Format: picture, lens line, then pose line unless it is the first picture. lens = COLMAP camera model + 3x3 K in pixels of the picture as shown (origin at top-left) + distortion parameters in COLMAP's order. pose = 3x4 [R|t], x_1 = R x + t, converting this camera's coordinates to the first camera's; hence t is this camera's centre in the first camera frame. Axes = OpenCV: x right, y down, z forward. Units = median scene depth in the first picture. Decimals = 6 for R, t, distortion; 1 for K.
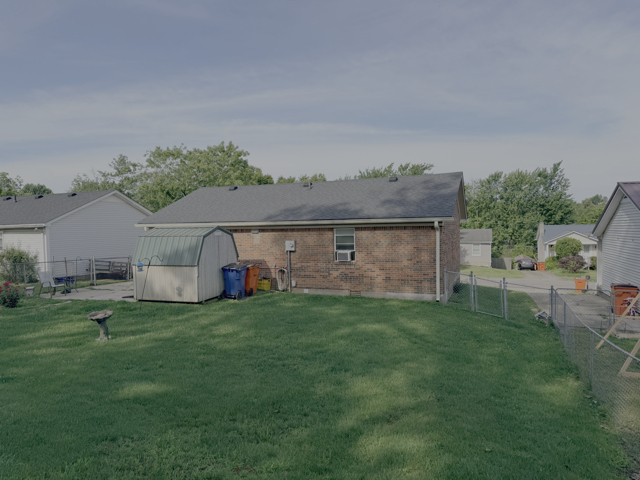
lens RADIAL K [[450.0, 0, 325.4], [0, 450.0, 236.1], [0, 0, 1]] dist [0.063554, -0.002925]
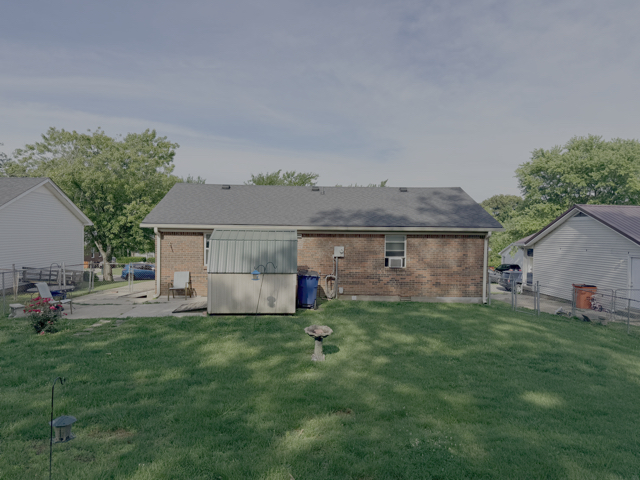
lens RADIAL K [[450.0, 0, 323.6], [0, 450.0, 243.7], [0, 0, 1]] dist [0.063554, -0.002925]
pose [[0.920929, 0.016465, 0.389383, -0.500414], [-0.017503, 0.999846, -0.000880, 0.005710], [-0.389338, -0.006005, 0.921075, 0.123480]]
